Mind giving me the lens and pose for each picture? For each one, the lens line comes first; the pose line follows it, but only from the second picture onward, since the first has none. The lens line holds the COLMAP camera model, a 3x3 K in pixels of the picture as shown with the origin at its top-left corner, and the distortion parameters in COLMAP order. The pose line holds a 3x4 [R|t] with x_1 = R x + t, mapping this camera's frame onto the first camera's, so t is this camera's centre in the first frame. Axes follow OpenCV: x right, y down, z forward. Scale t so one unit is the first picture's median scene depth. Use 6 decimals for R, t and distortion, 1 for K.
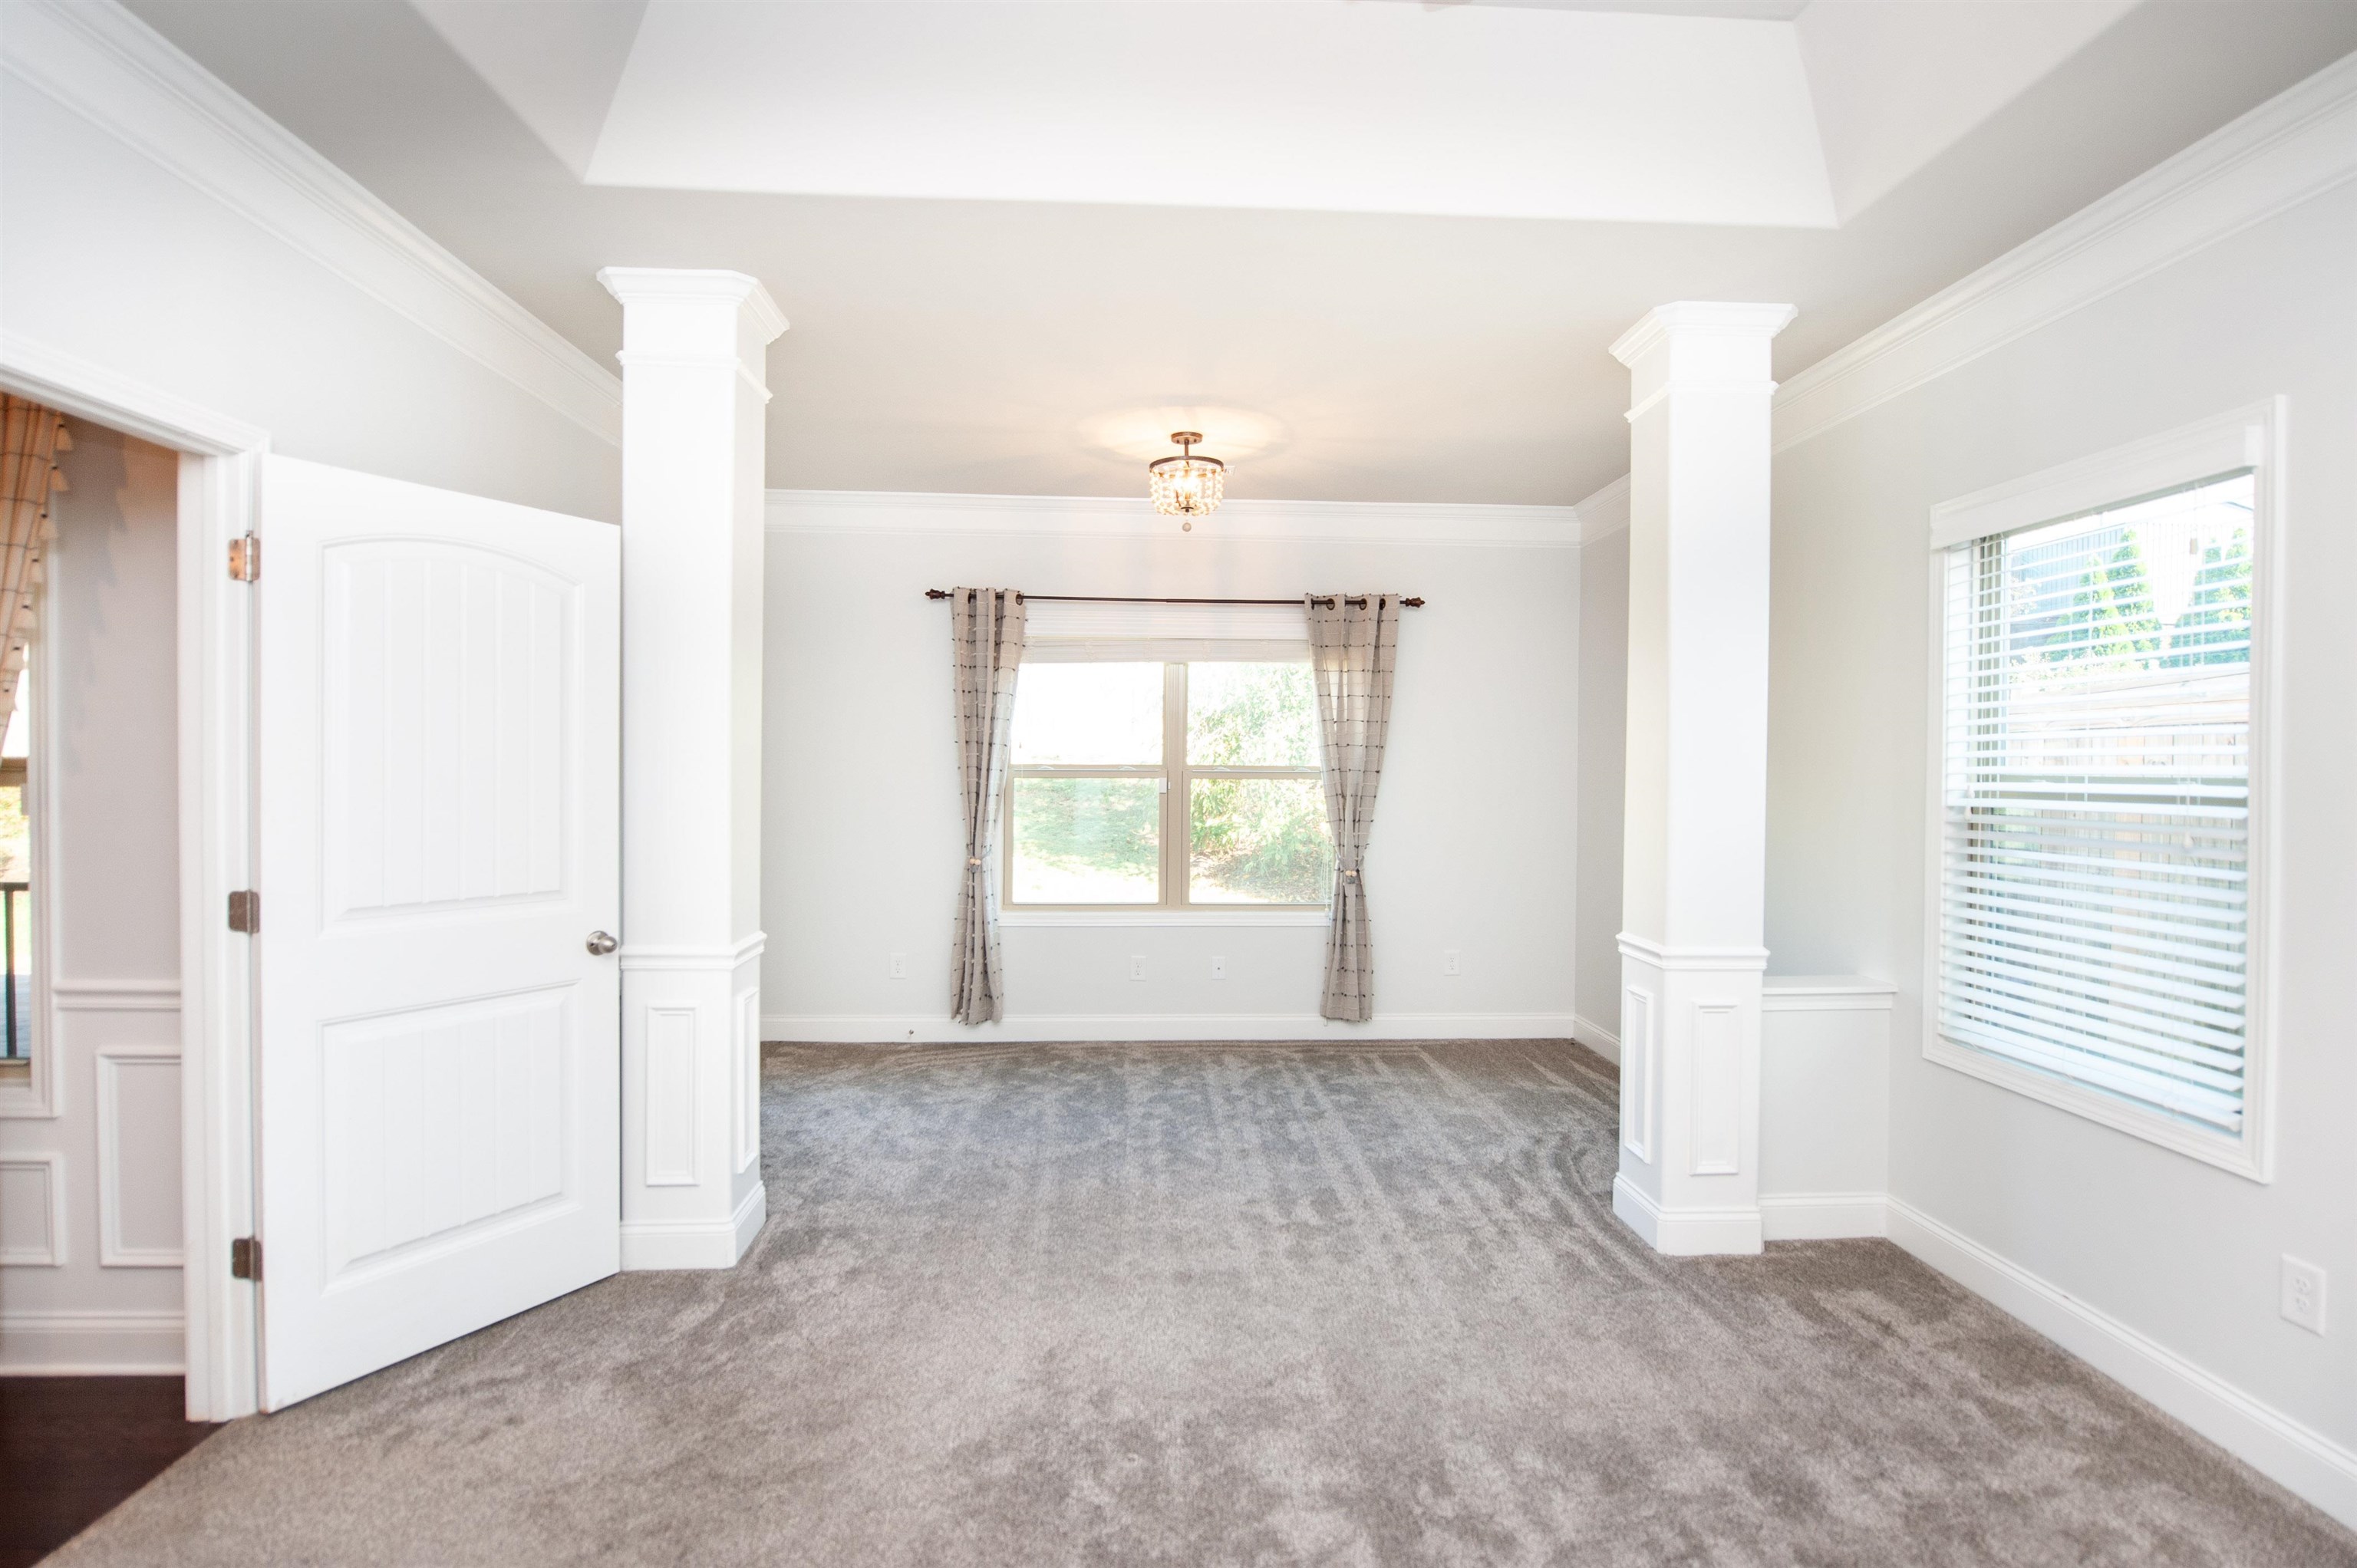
lens RADIAL K [[1114.0, 0, 1180.9], [0, 1114.0, 795.7], [0, 0, 1]] dist [0.000902, -0.013385]
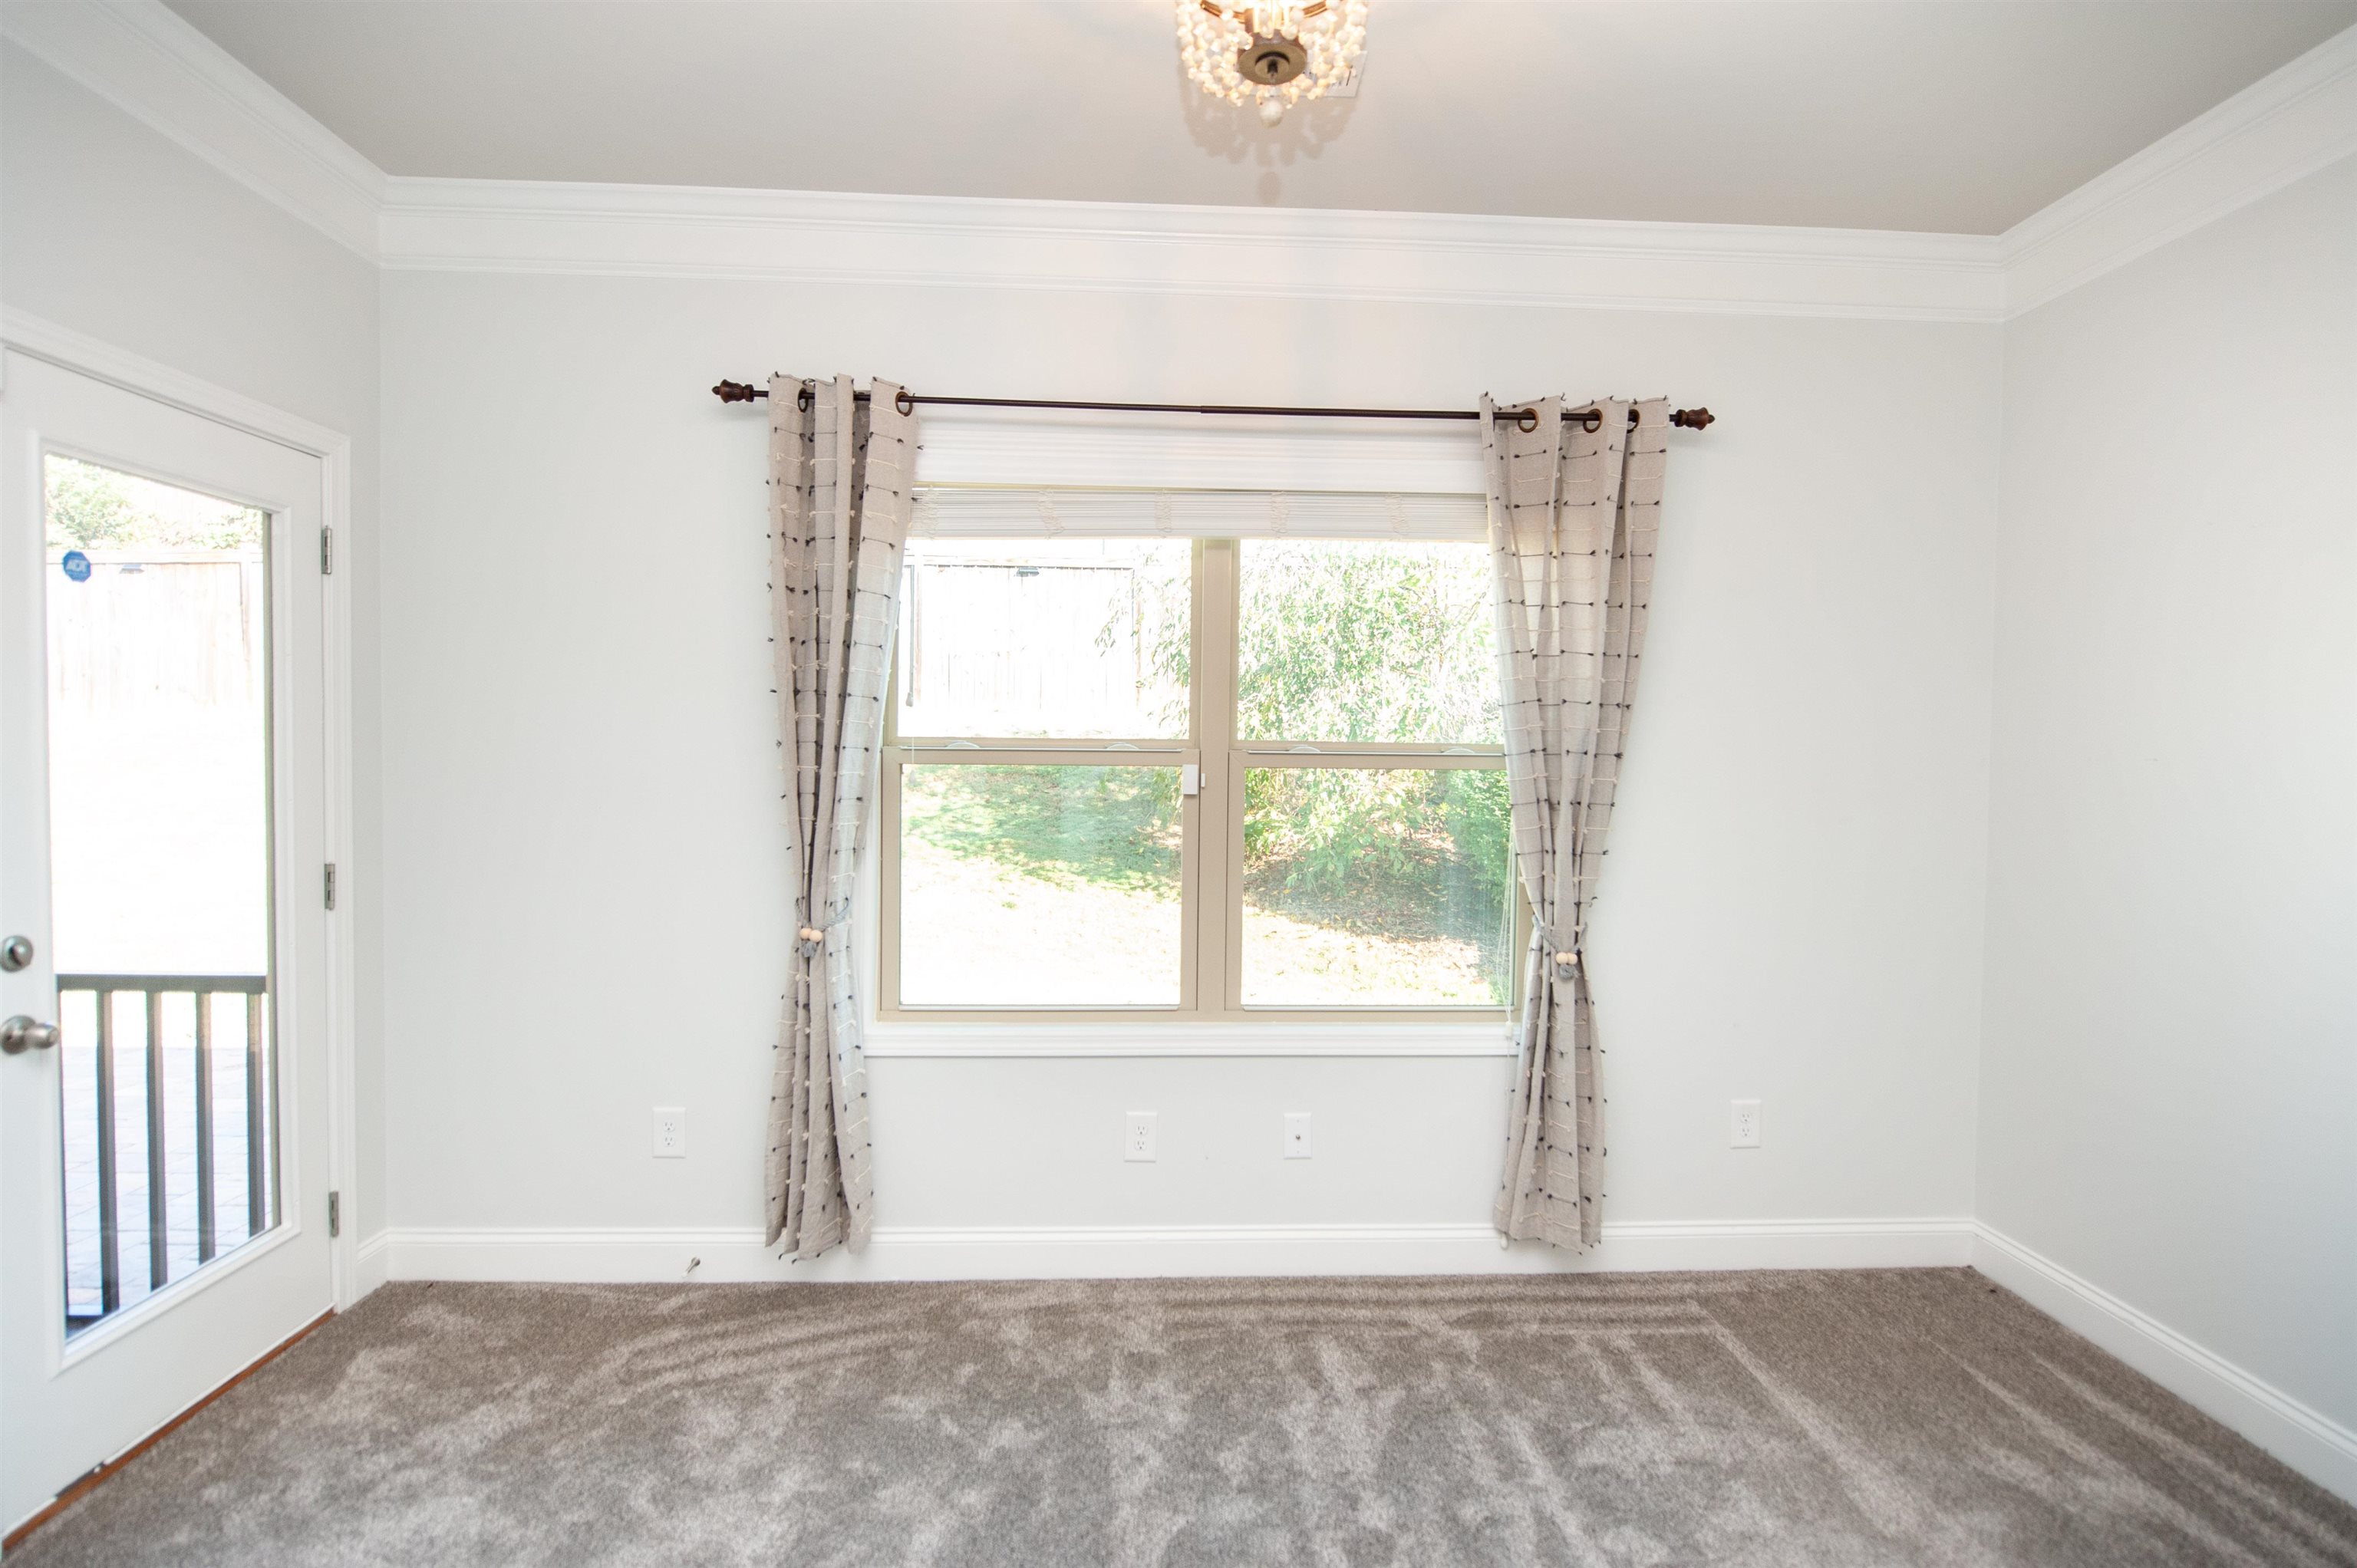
lens RADIAL K [[1133.1, 0, 1192.1], [0, 1133.1, 781.3], [0, 0, 1]] dist [-0.014008, 0.000824]
pose [[0.999988, 0.003970, 0.002986, -0.017421], [-0.003985, 0.999979, 0.005192, -0.011867], [-0.002965, -0.005204, 0.999982, 0.492073]]
